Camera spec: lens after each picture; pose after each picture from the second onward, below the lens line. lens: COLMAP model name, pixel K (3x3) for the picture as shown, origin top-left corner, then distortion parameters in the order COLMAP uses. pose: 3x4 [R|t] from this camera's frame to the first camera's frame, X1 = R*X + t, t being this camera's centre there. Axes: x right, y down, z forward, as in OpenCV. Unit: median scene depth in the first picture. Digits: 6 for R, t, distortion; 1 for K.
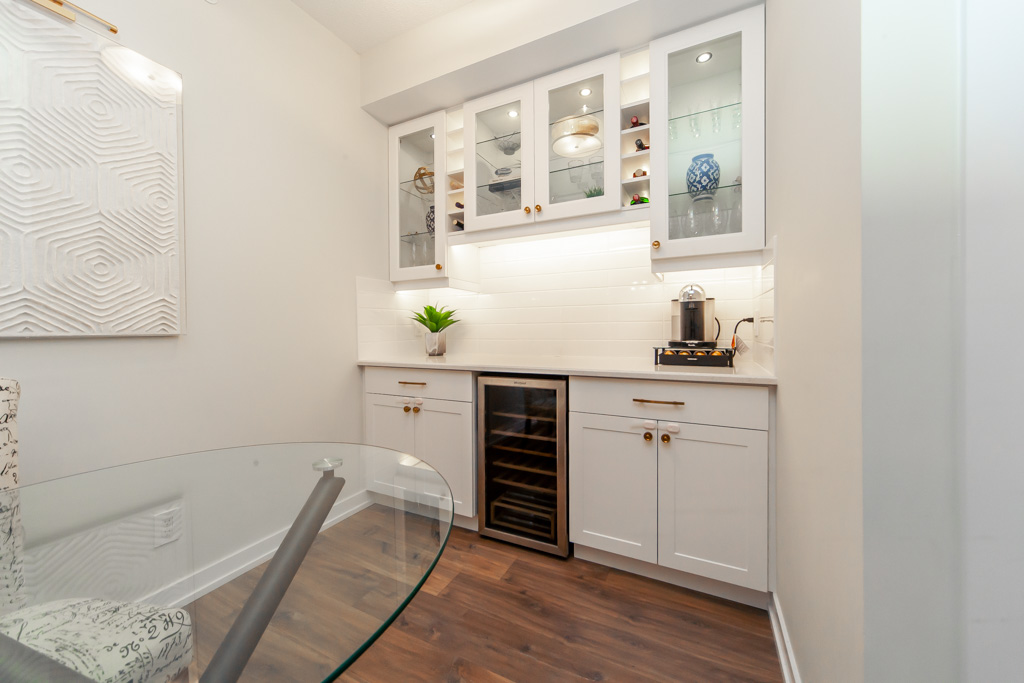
lens RADIAL K [[369.3, 0, 520.6], [0, 369.3, 331.4], [0, 0, 1]] dist [0.001554, -0.000065]
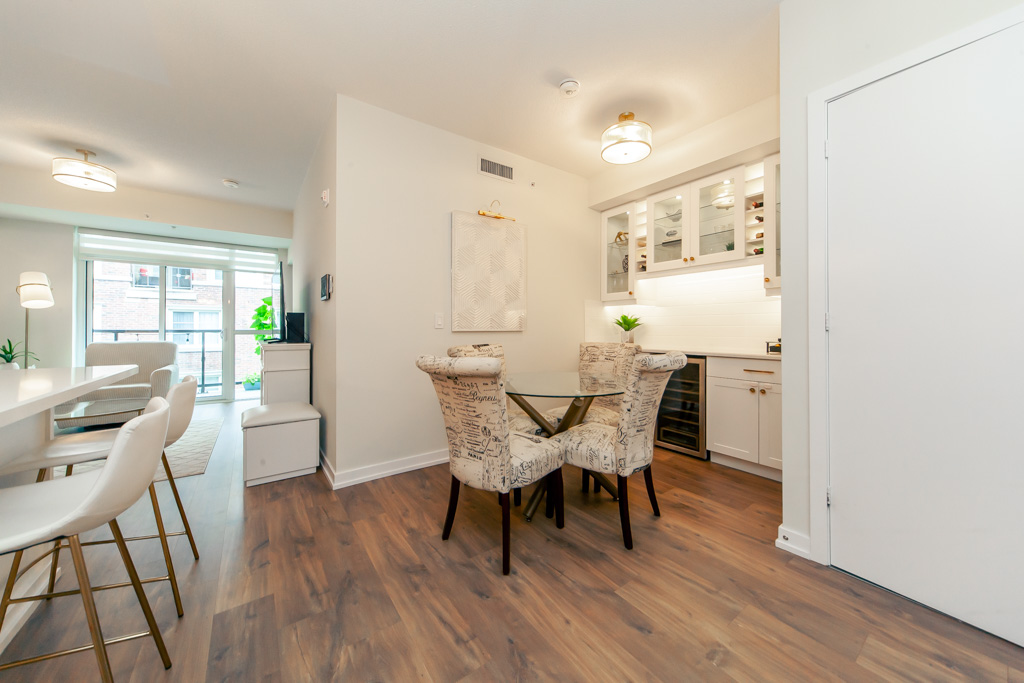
lens RADIAL K [[363.3, 0, 523.9], [0, 363.3, 328.4], [0, 0, 1]] dist [0.002219, 0.000120]
pose [[0.889216, 0.008031, -0.457416, 0.111482], [-0.010557, 0.999940, -0.002966, 0.000411], [0.457365, 0.007467, 0.889248, -0.732327]]
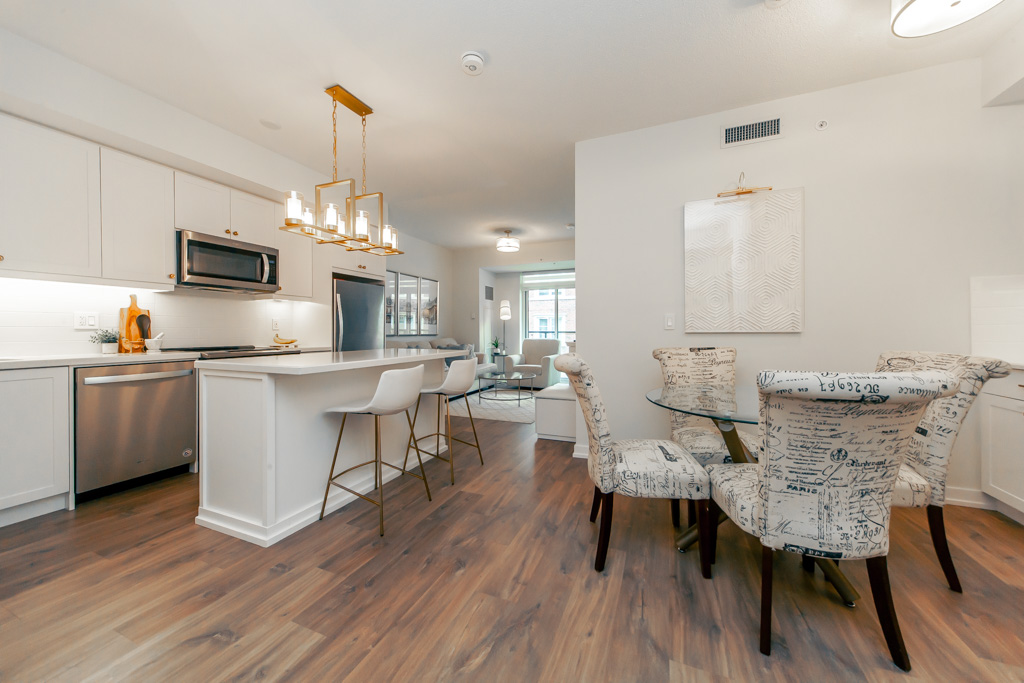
lens RADIAL K [[361.7, 0, 522.2], [0, 361.7, 333.2], [0, 0, 1]] dist [0.003104, -0.000039]
pose [[0.070245, 0.014837, -0.997419, 0.471085], [-0.003669, 0.999886, 0.014615, -0.004245], [0.997523, 0.002633, 0.070291, -0.304037]]
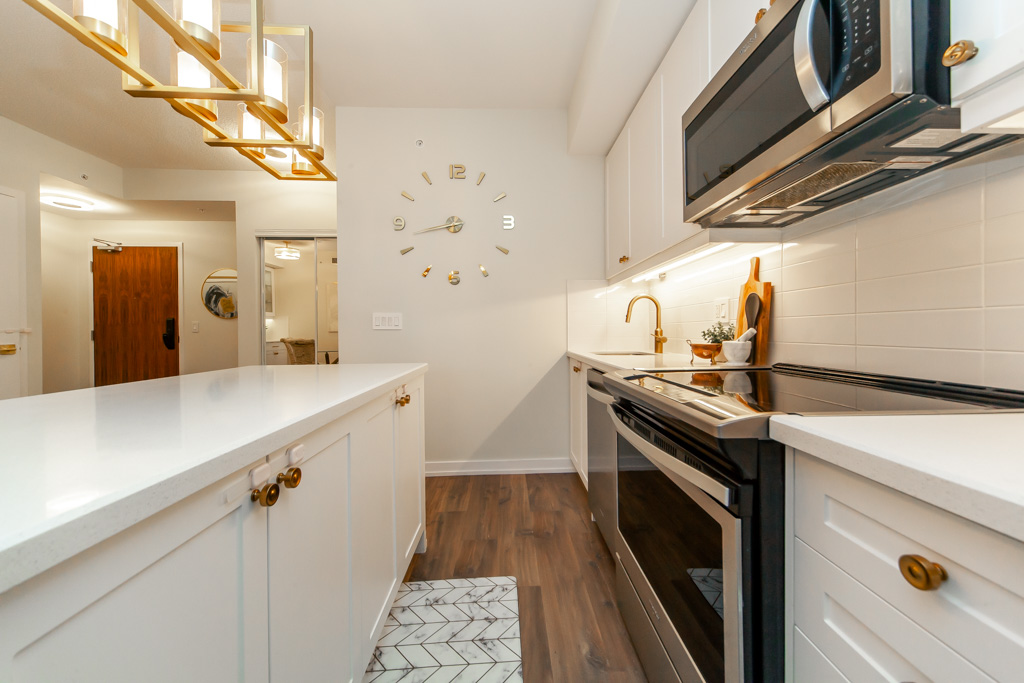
lens RADIAL K [[361.7, 0, 522.2], [0, 361.7, 333.2], [0, 0, 1]] dist [0.003104, -0.000039]
pose [[-0.477203, 0.008734, 0.878750, -1.316617], [0.016755, 0.999859, -0.000839, 0.020446], [-0.878633, 0.014323, -0.477282, -0.870961]]
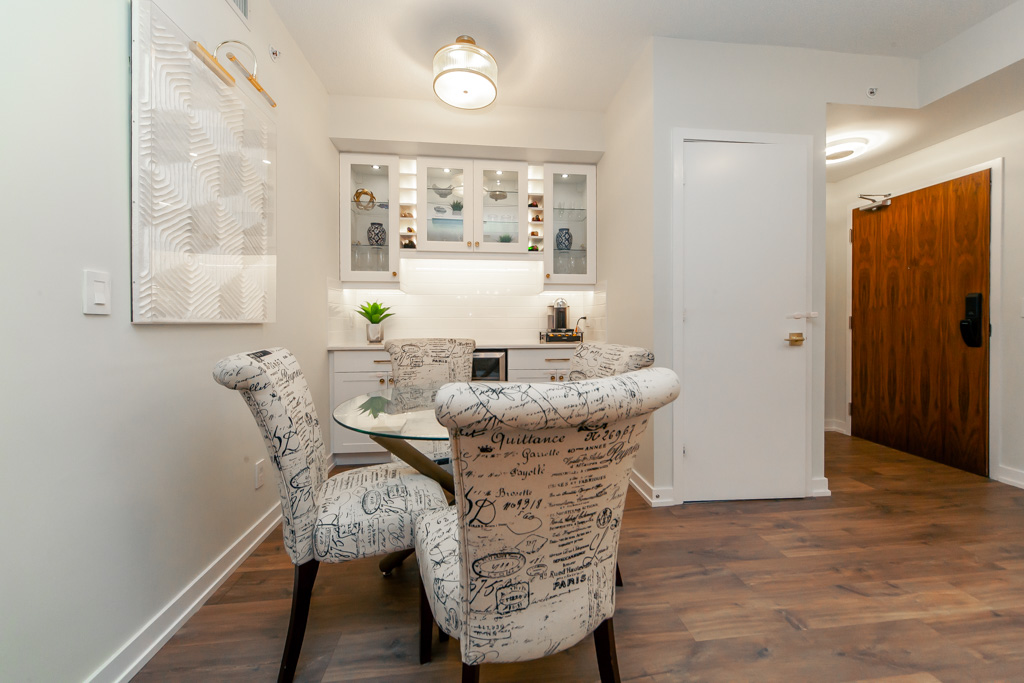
lens RADIAL K [[380.3, 0, 519.6], [0, 380.3, 327.2], [0, 0, 1]] dist [0.002278, 0.000251]
pose [[0.840478, 0.001403, 0.541843, -0.584466], [-0.001663, 0.999999, -0.000010, 0.014579], [-0.541842, -0.000893, 0.840480, -0.385195]]
